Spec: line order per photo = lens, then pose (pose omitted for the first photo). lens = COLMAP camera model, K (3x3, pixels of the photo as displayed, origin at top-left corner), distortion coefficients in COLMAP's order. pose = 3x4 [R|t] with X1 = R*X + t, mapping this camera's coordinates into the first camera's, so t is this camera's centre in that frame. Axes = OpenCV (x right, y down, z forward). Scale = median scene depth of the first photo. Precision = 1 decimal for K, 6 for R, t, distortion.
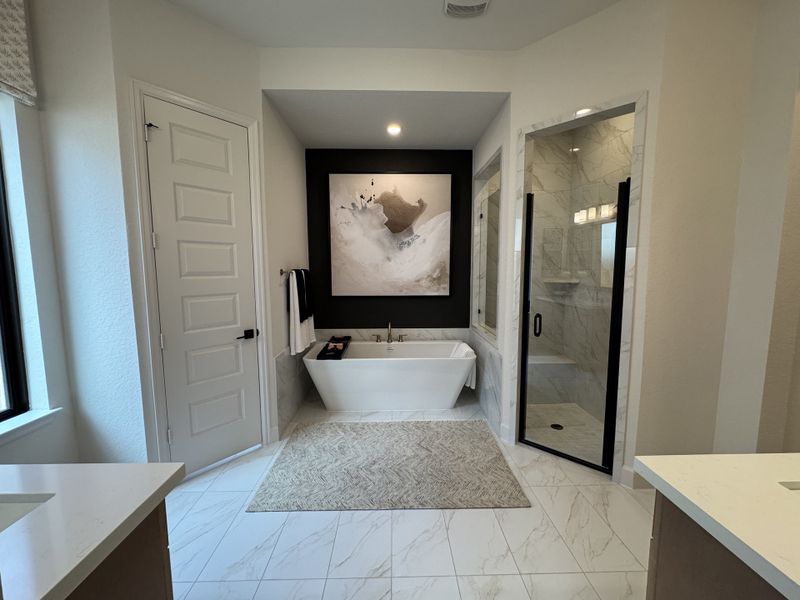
lens RADIAL K [[319.3, 0, 399.5], [0, 319.3, 300.5], [0, 0, 1]] dist [-0.001891, 0.000224]
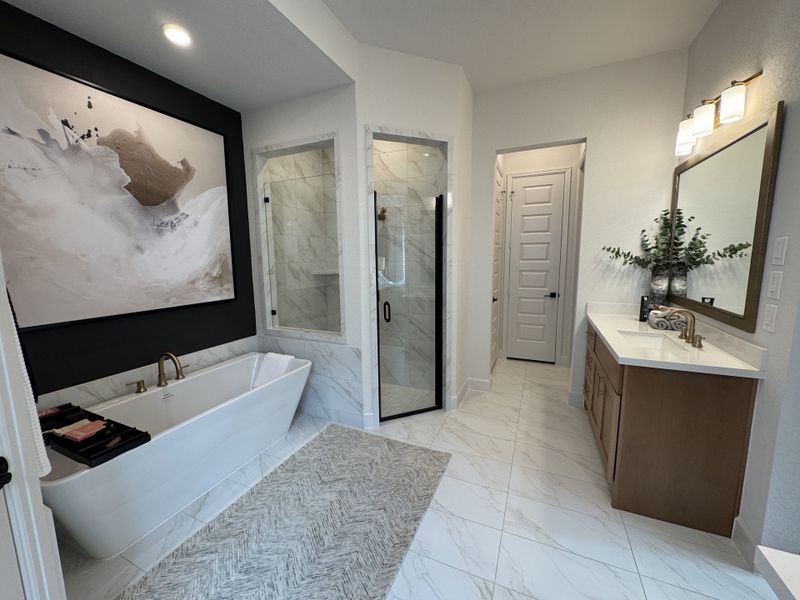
lens RADIAL K [[319.3, 0, 399.5], [0, 319.3, 299.8], [0, 0, 1]] dist [-0.001891, 0.000224]
pose [[0.428454, -0.123903, 0.895028, -0.370705], [0.102557, 0.990821, 0.088070, -0.040387], [-0.897724, 0.054057, 0.437228, 0.322008]]
